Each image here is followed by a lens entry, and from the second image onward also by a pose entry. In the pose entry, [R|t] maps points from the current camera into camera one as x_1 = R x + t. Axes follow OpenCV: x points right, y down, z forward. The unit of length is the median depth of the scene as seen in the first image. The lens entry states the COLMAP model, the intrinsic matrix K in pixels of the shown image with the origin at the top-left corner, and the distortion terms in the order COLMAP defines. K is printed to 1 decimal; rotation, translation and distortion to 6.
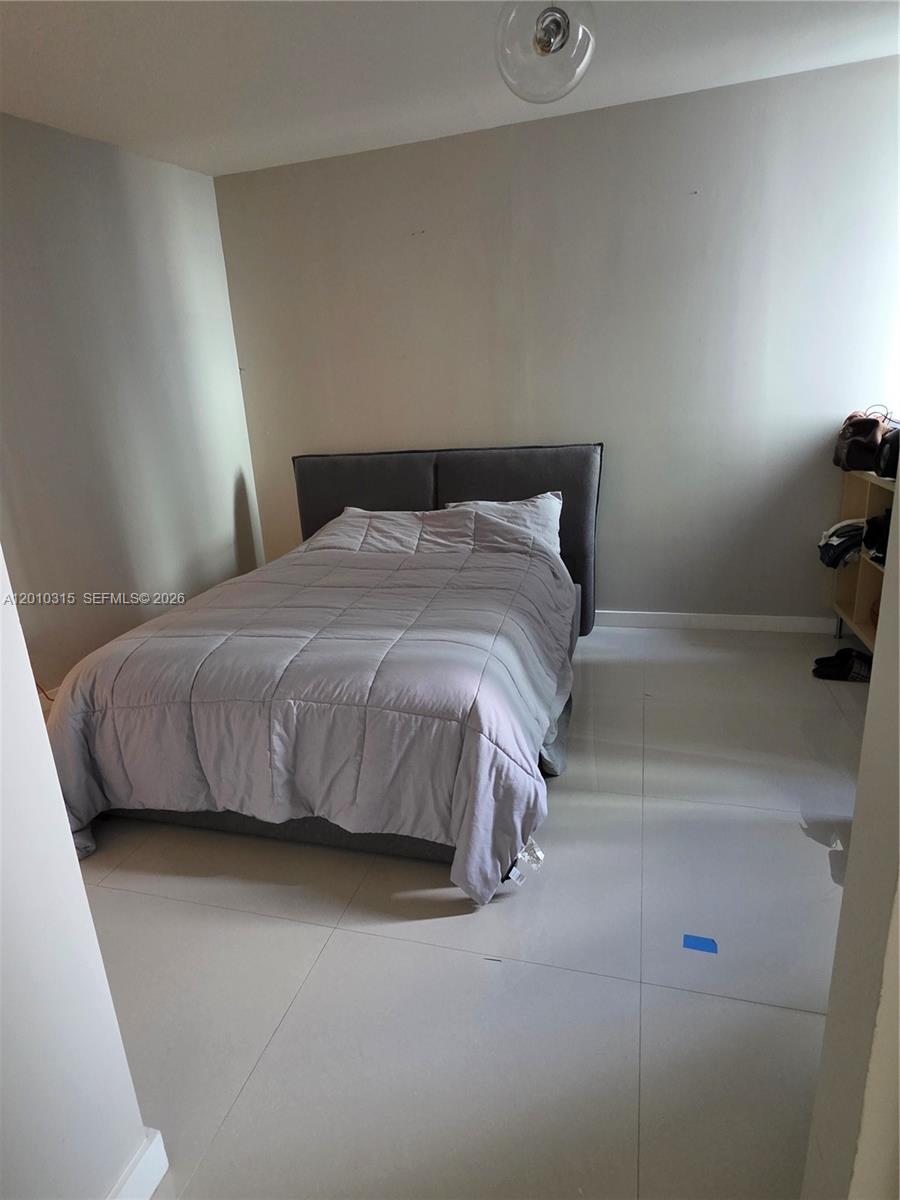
lens RADIAL K [[671.1, 0, 443.2], [0, 671.1, 592.6], [0, 0, 1]] dist [0.001769, -0.000910]
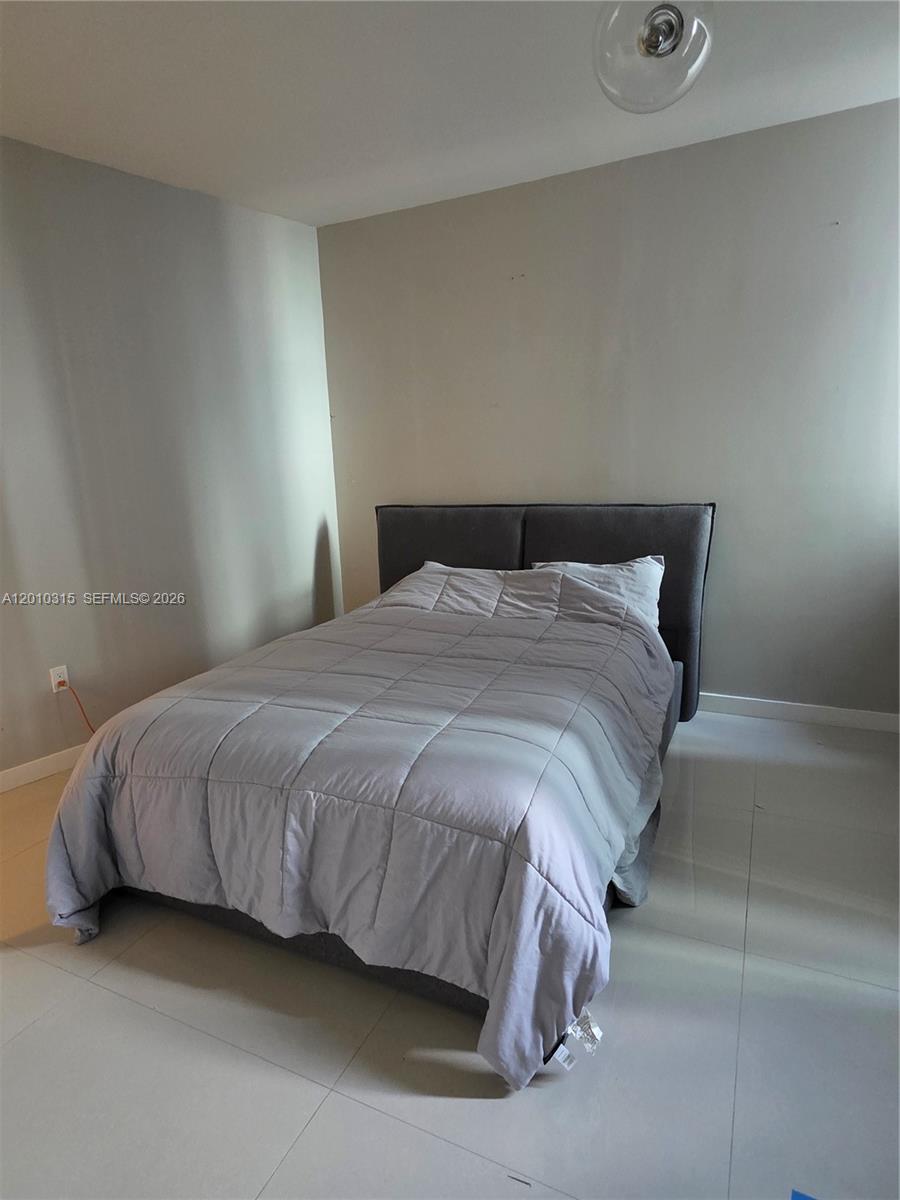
lens RADIAL K [[671.1, 0, 443.2], [0, 671.1, 592.6], [0, 0, 1]] dist [0.001769, -0.000910]
pose [[0.985677, 0.053902, -0.159799, 0.056251], [-0.065175, 0.995678, -0.066160, -0.041960], [0.155542, 0.075628, 0.984930, 0.147920]]
